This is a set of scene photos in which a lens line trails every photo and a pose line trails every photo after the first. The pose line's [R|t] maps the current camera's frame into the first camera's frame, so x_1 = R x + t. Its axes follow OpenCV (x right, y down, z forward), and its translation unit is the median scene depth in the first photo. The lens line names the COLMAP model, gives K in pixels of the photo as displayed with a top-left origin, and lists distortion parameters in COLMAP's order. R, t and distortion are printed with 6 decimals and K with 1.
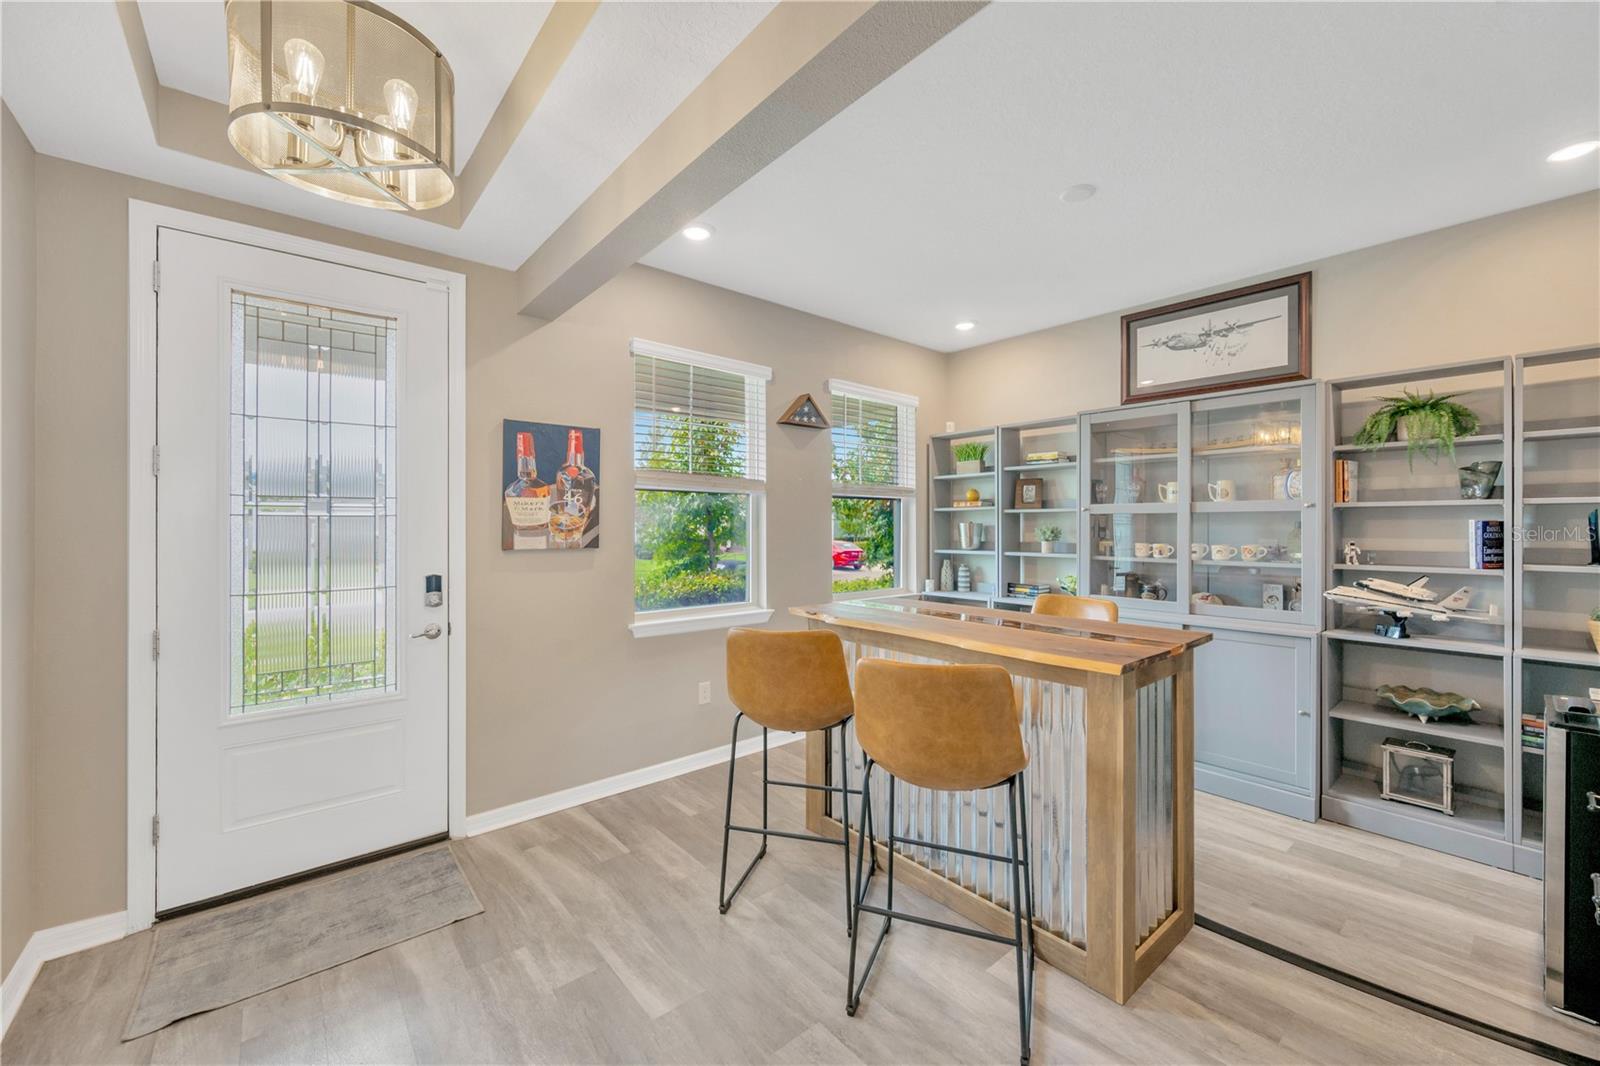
lens RADIAL K [[625.9, 0, 803.7], [0, 625.9, 536.8], [0, 0, 1]] dist [-0.000655, 0.000265]
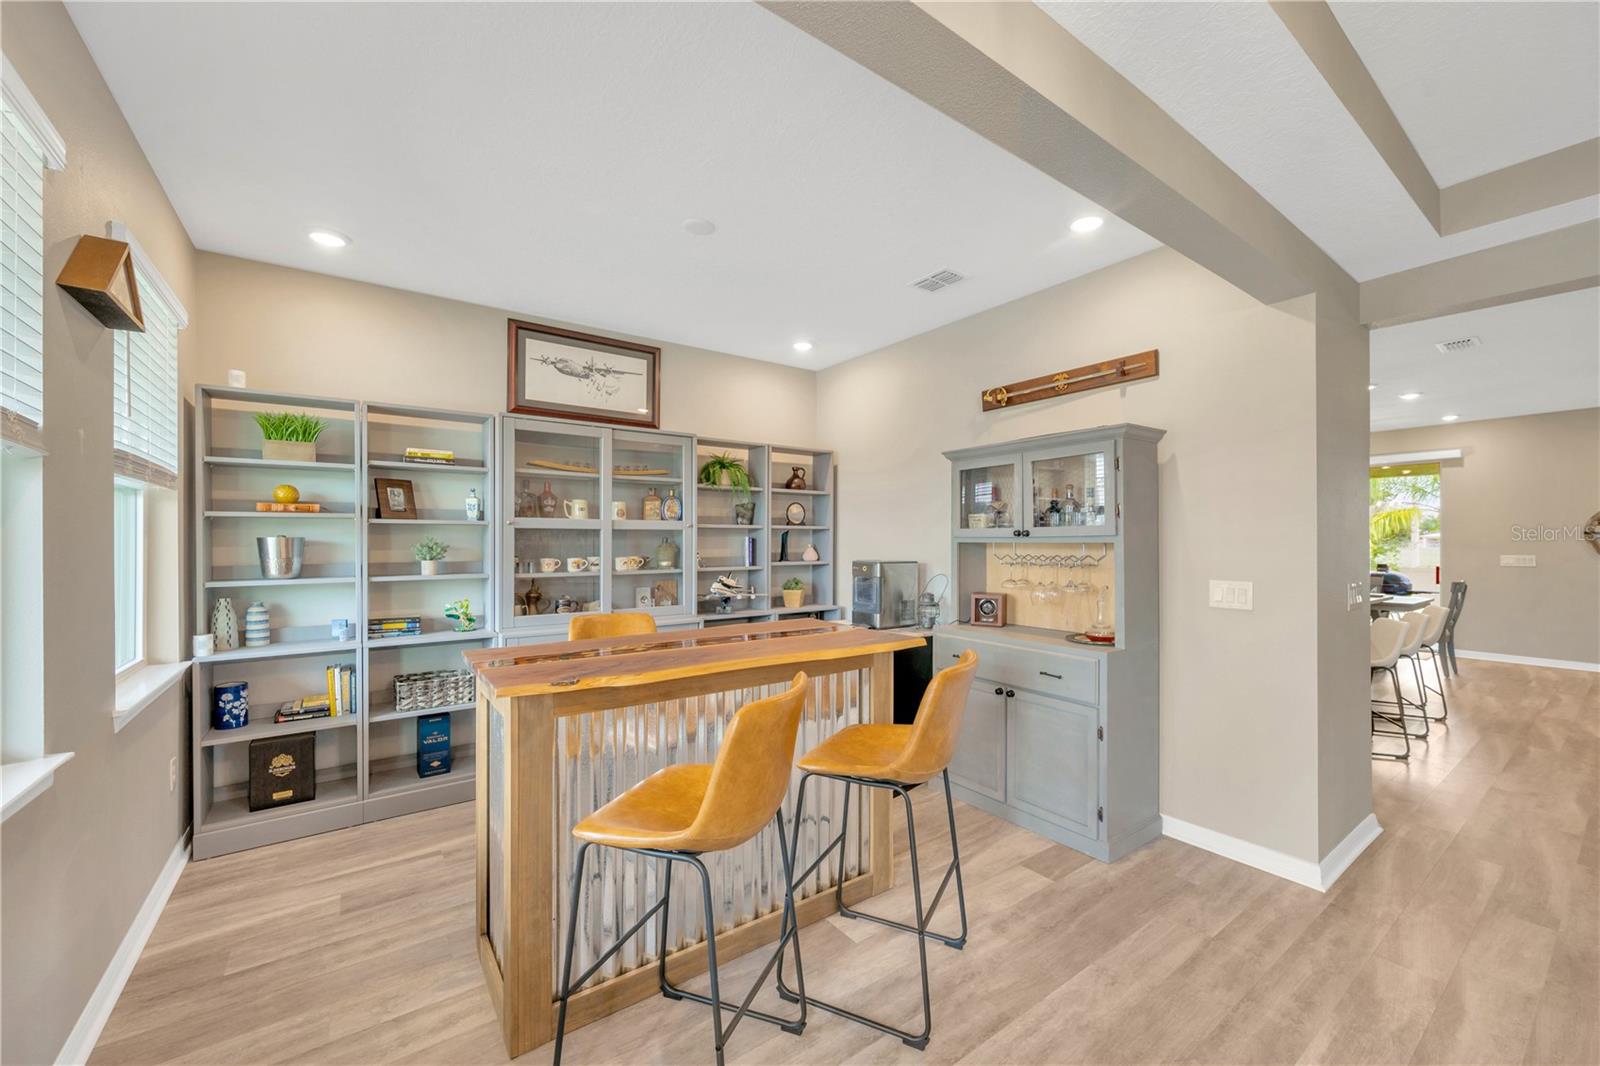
lens RADIAL K [[636.9, 0, 800.4], [0, 636.9, 543.7], [0, 0, 1]] dist [-0.001353, -0.000132]
pose [[0.067857, -0.005315, 0.997681, -0.420308], [0.017918, 0.999831, 0.004107, -0.009585], [-0.997534, 0.017598, 0.067941, 0.507453]]
